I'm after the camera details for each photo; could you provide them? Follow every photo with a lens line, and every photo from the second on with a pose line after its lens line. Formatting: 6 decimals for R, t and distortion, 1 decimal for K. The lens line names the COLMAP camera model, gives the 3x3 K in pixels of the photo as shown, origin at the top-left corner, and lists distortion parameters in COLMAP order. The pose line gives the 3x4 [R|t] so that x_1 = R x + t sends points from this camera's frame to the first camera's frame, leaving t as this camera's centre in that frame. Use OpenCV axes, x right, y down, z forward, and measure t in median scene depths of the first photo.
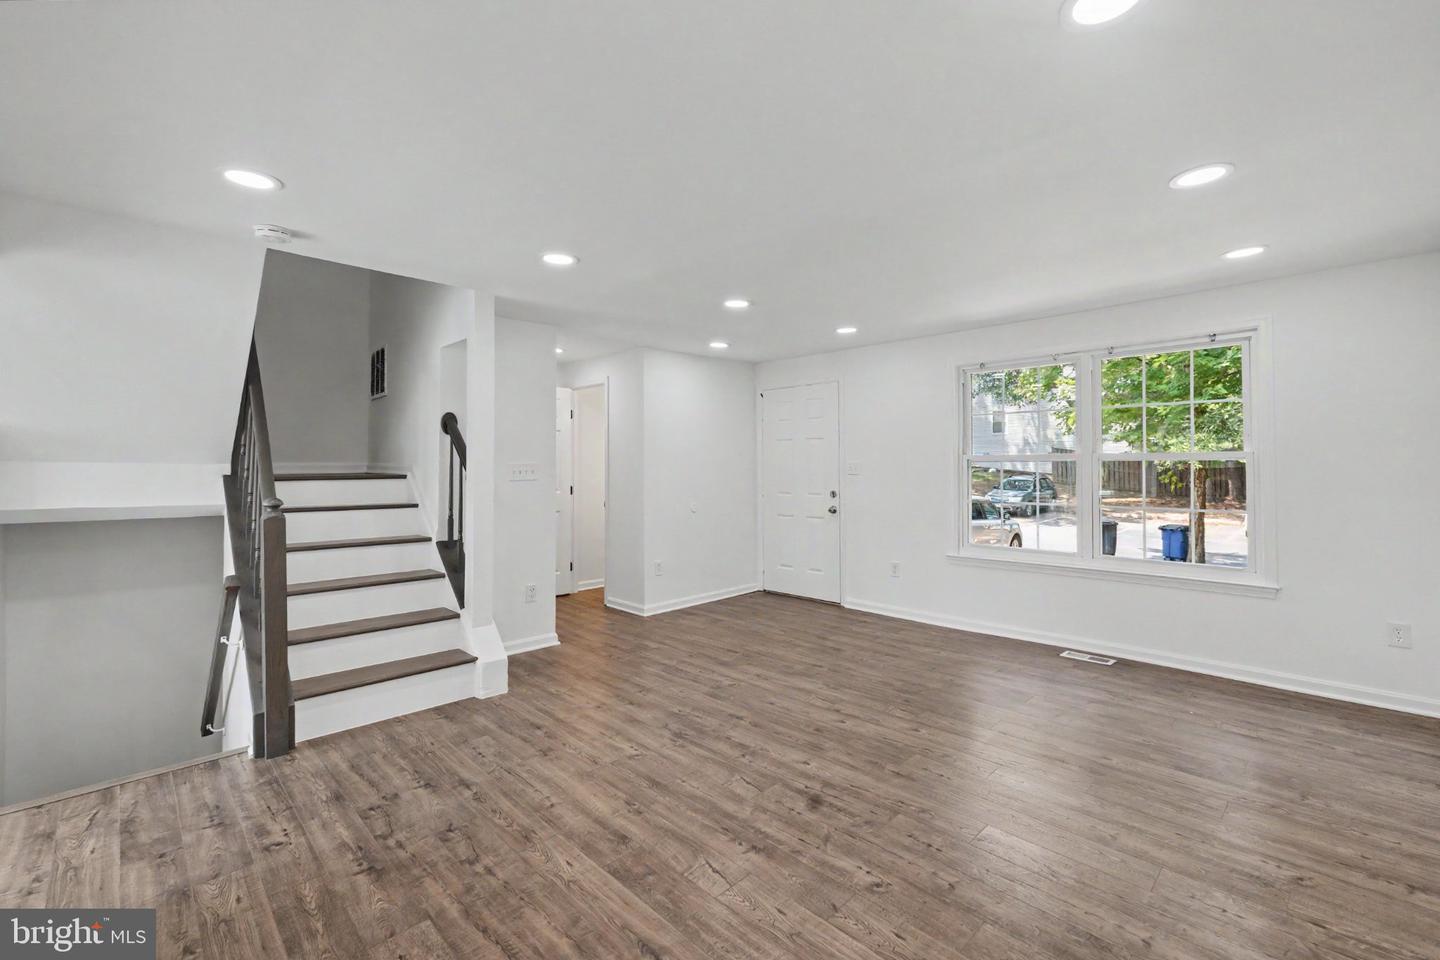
lens RADIAL K [[619.3, 0, 721.3], [0, 619.3, 456.7], [0, 0, 1]] dist [0.008302, 0.000354]
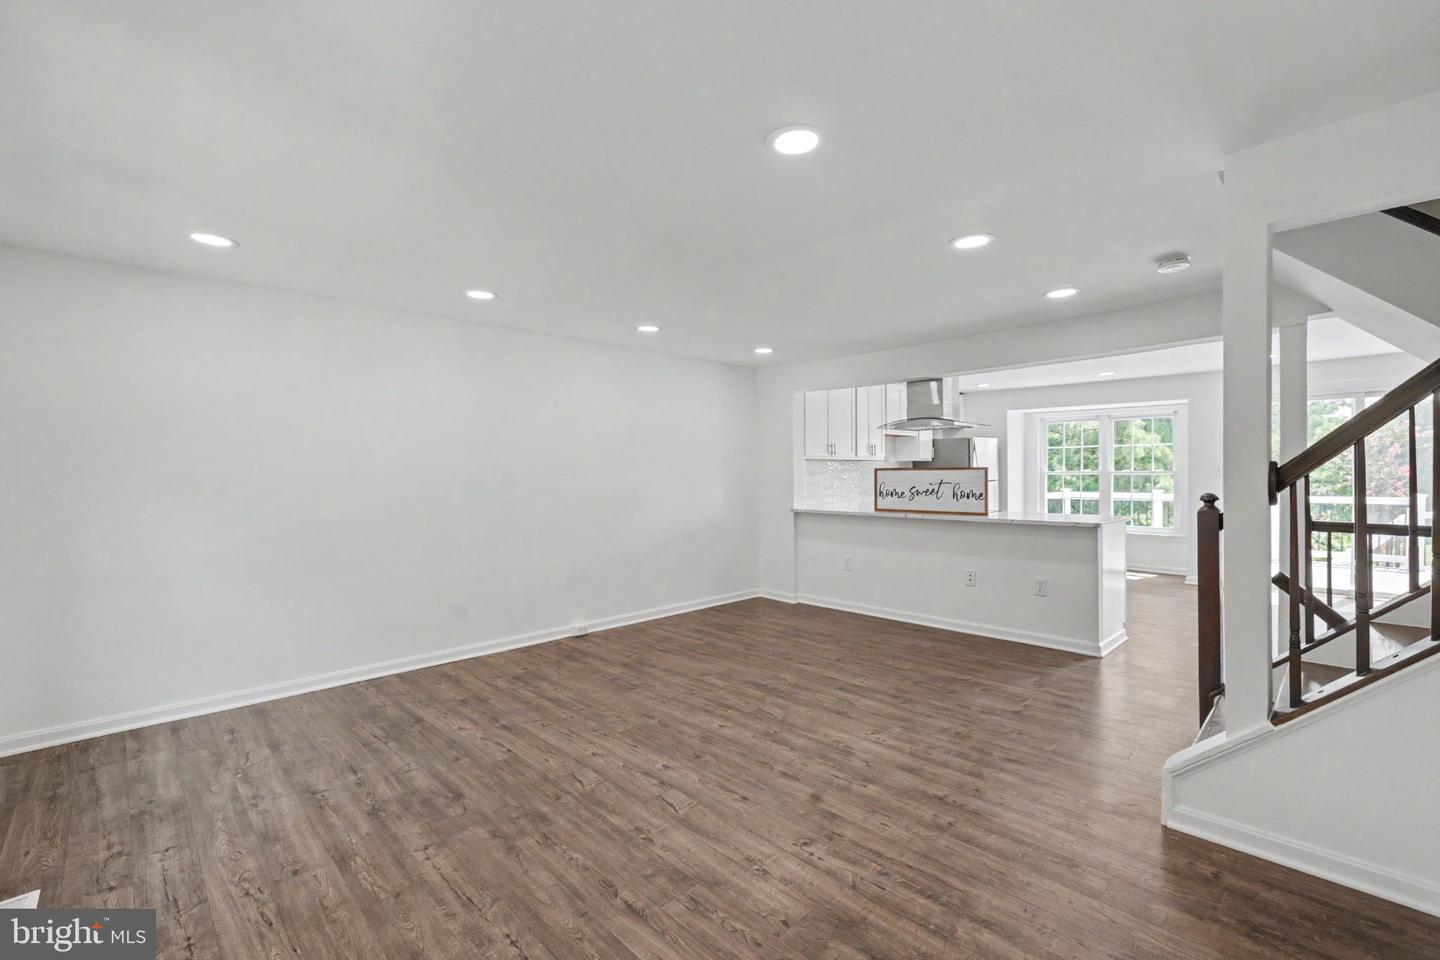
lens RADIAL K [[619.3, 0, 712.0], [0, 619.3, 482.8], [0, 0, 1]] dist [0.008302, 0.000354]
pose [[-0.999757, 0.014461, 0.016624, 0.115467], [0.014407, 0.999891, -0.003367, 0.035726], [-0.016671, -0.003127, -0.999856, 1.958426]]
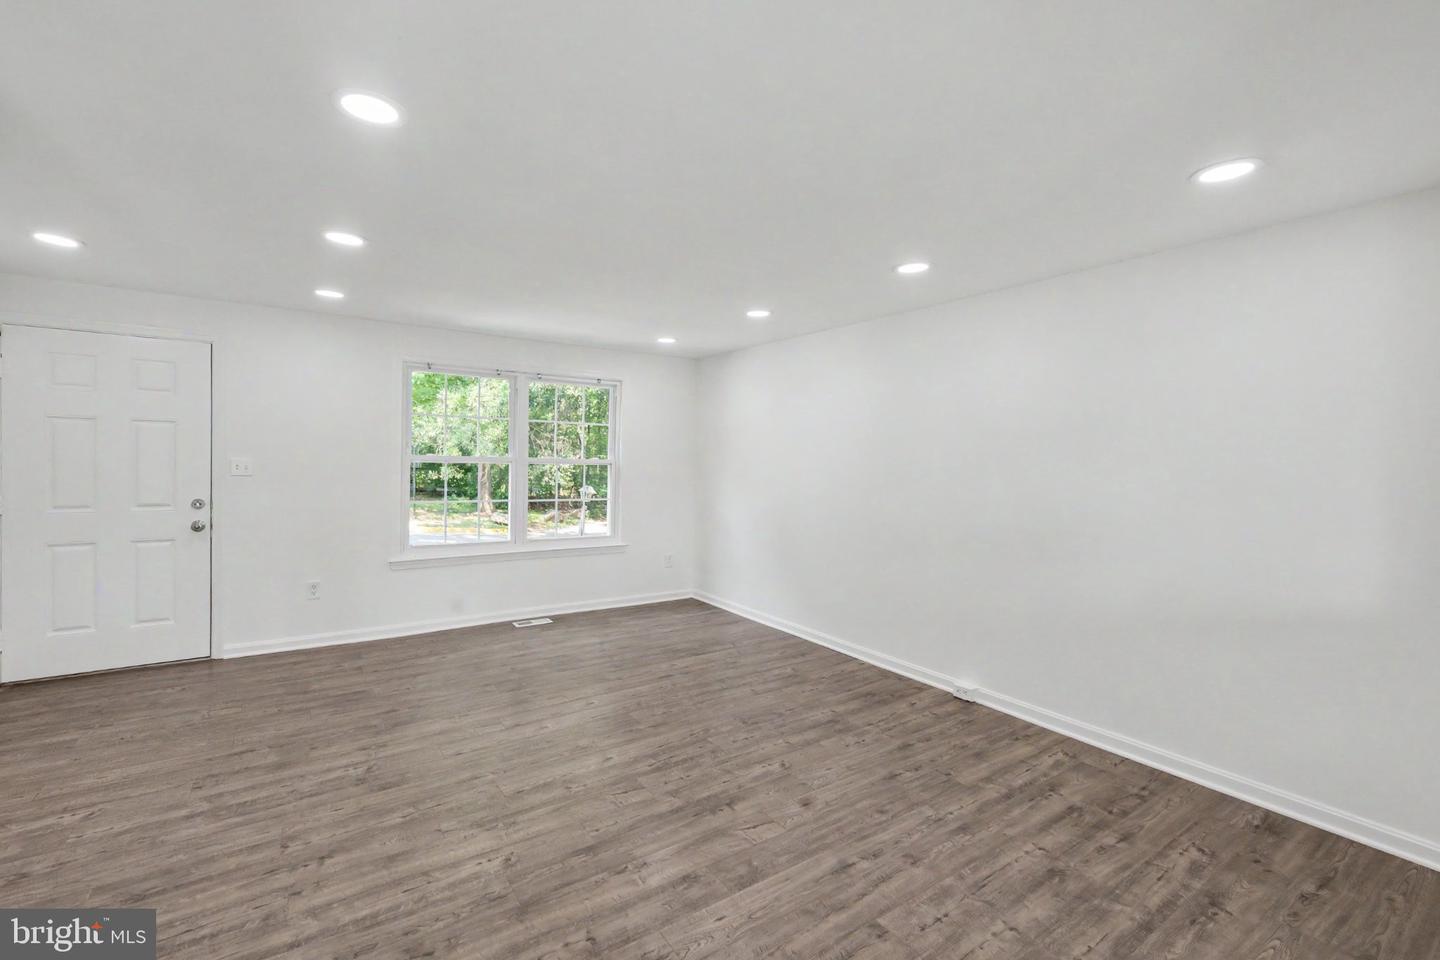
lens RADIAL K [[619.3, 0, 715.9], [0, 619.3, 461.7], [0, 0, 1]] dist [0.008302, 0.000354]
pose [[0.180911, 0.008434, 0.983463, -0.784031], [-0.035771, 0.999358, -0.001990, -0.012070], [-0.982849, -0.034819, 0.181097, 0.585646]]
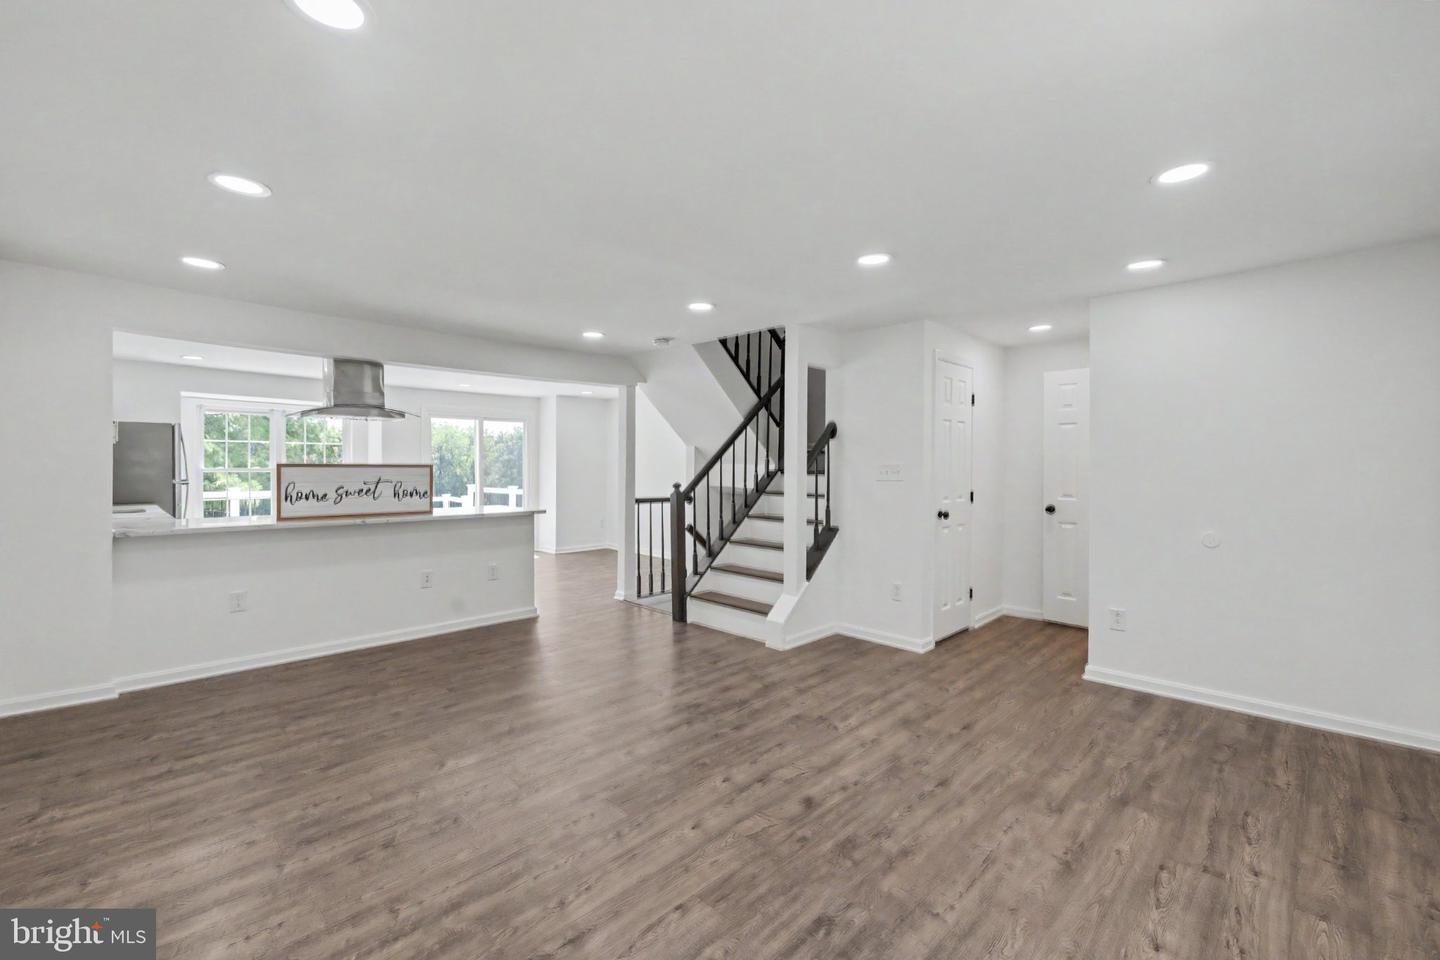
lens RADIAL K [[619.3, 0, 716.3], [0, 619.3, 472.2], [0, 0, 1]] dist [0.008302, 0.000354]
pose [[0.004553, 0.011874, -0.999919, 1.056096], [0.015794, 0.999804, 0.011945, 0.011420], [0.999865, -0.015847, 0.004364, 1.038663]]
